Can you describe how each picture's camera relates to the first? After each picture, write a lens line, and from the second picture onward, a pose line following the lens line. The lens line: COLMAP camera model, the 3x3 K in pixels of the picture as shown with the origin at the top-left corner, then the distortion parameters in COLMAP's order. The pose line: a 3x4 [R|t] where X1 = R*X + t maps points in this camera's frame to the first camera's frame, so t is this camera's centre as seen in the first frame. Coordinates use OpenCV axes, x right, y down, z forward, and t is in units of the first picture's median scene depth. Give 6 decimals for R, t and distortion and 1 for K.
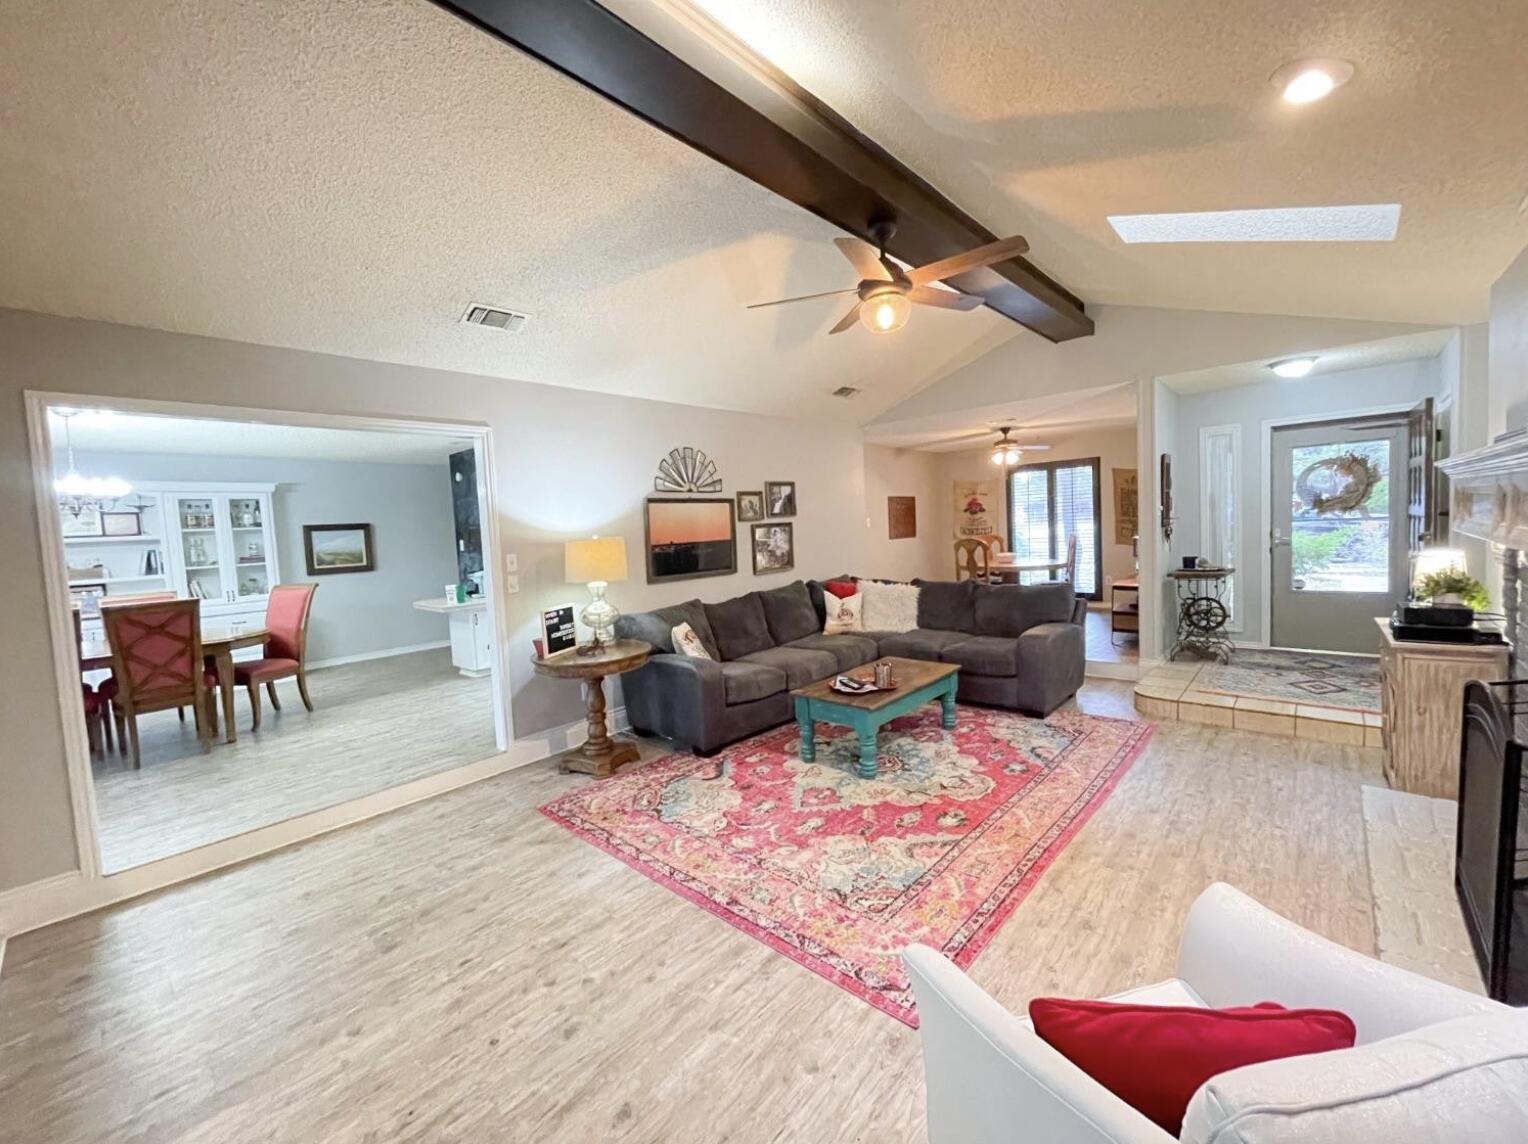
lens RADIAL K [[619.0, 0, 759.6], [0, 619.0, 567.5], [0, 0, 1]] dist [-0.002802, -0.000571]
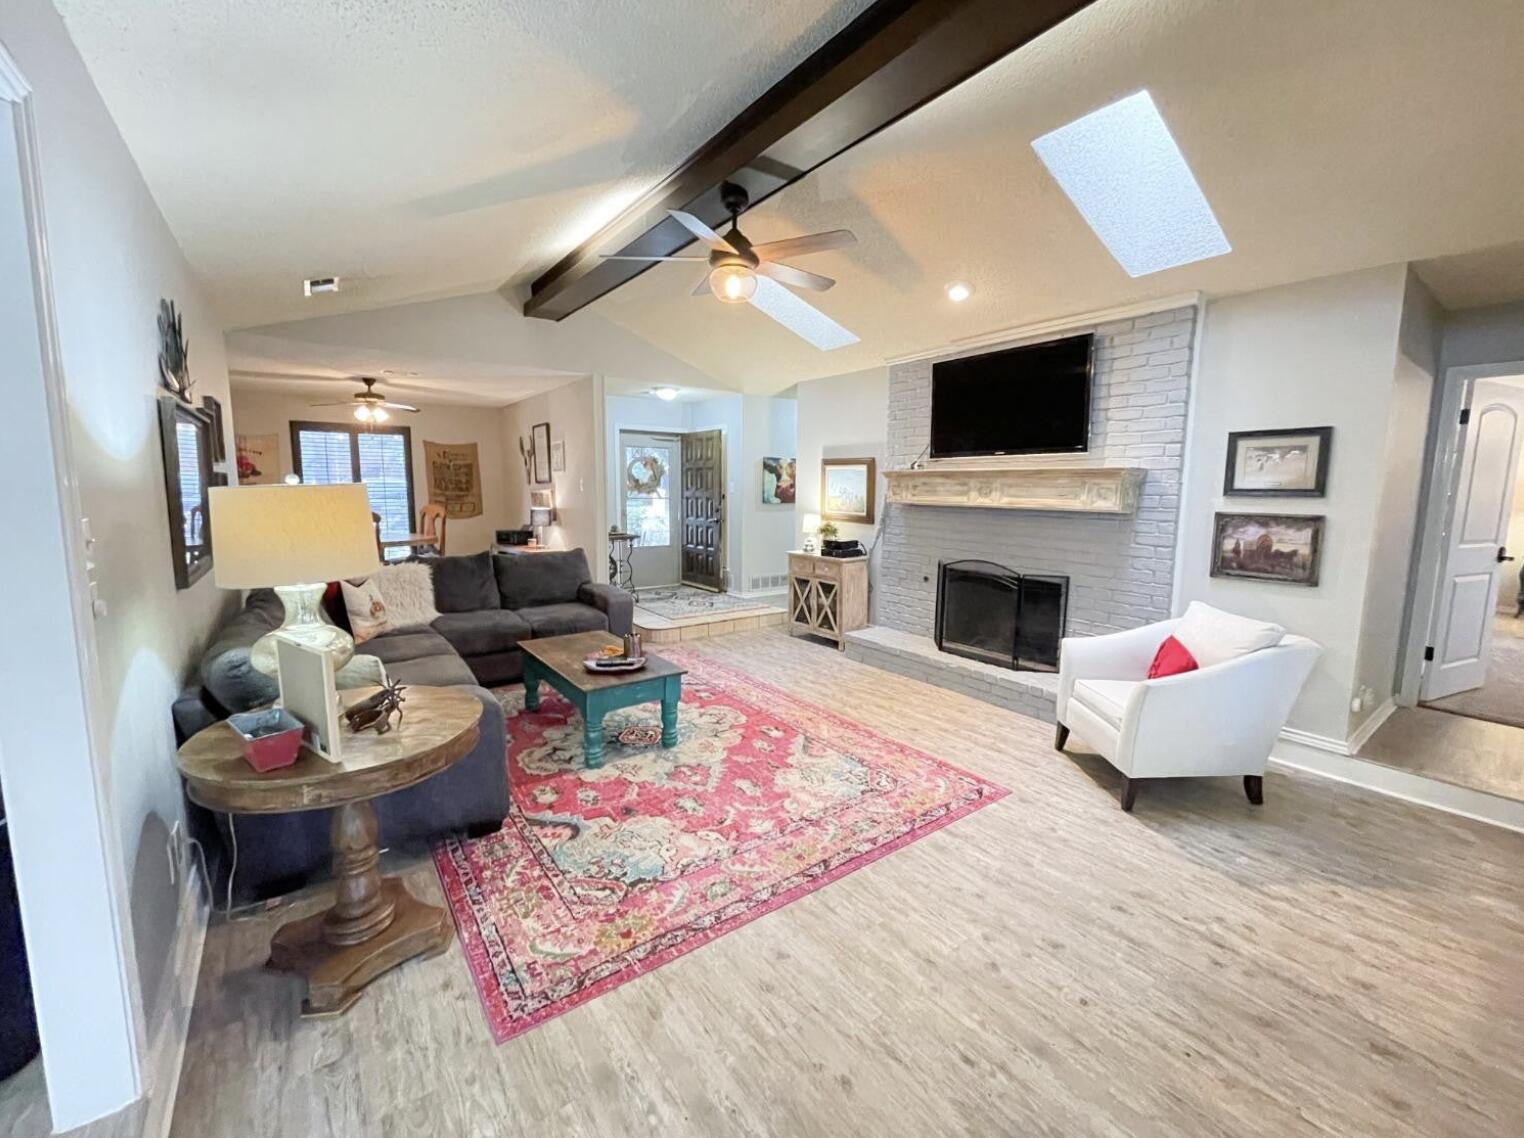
lens RADIAL K [[617.4, 0, 769.0], [0, 617.4, 556.3], [0, 0, 1]] dist [-0.002802, -0.000571]
pose [[0.184702, -0.060449, 0.980934, -0.742439], [0.047983, 0.997471, 0.052433, -0.001239], [-0.981623, 0.037384, 0.187135, 0.665364]]
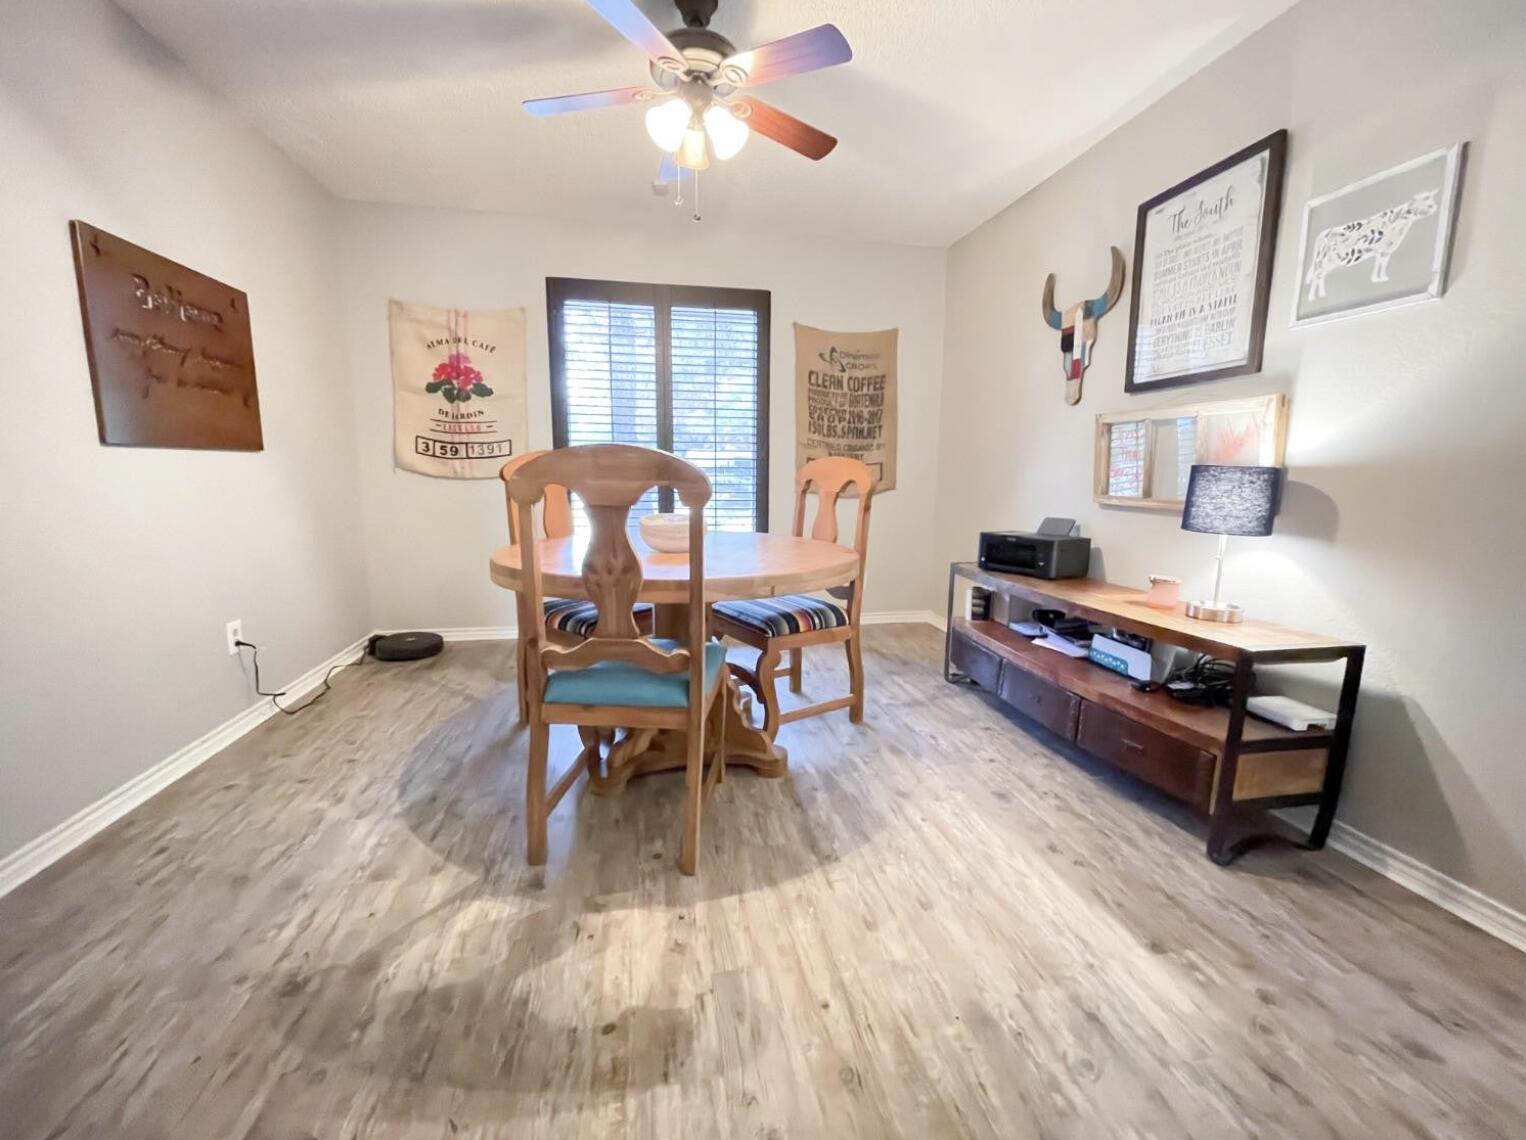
lens RADIAL K [[618.2, 0, 757.4], [0, 618.2, 559.1], [0, 0, 1]] dist [-0.002802, -0.000571]
pose [[0.580913, -0.064211, 0.811429, 0.432229], [0.020294, 0.997716, 0.064425, -0.046599], [-0.813713, -0.020958, 0.580889, 1.818545]]
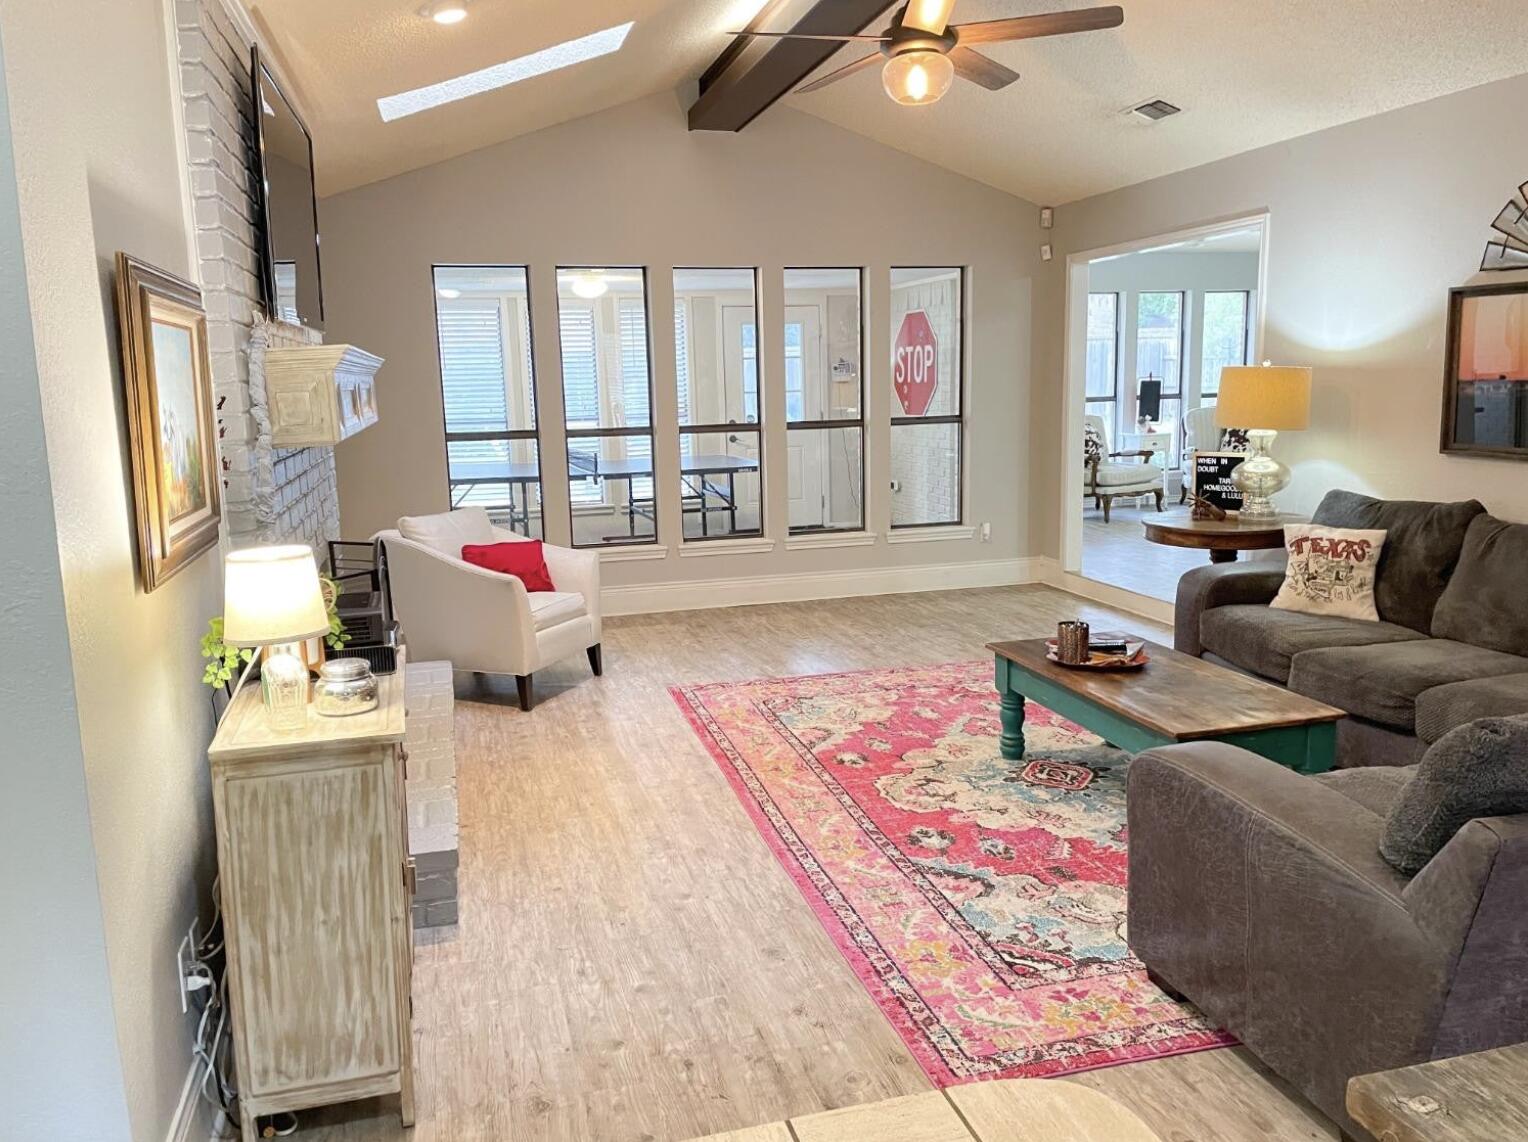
lens RADIAL K [[1158.4, 0, 754.2], [0, 1158.4, 573.7], [0, 0, 1]] dist [0.003086, -0.006887]
pose [[-0.538785, 0.205378, -0.817026, 1.326589], [-0.002622, 0.969415, 0.245414, -0.159032], [0.842439, 0.134368, -0.521767, 1.414533]]
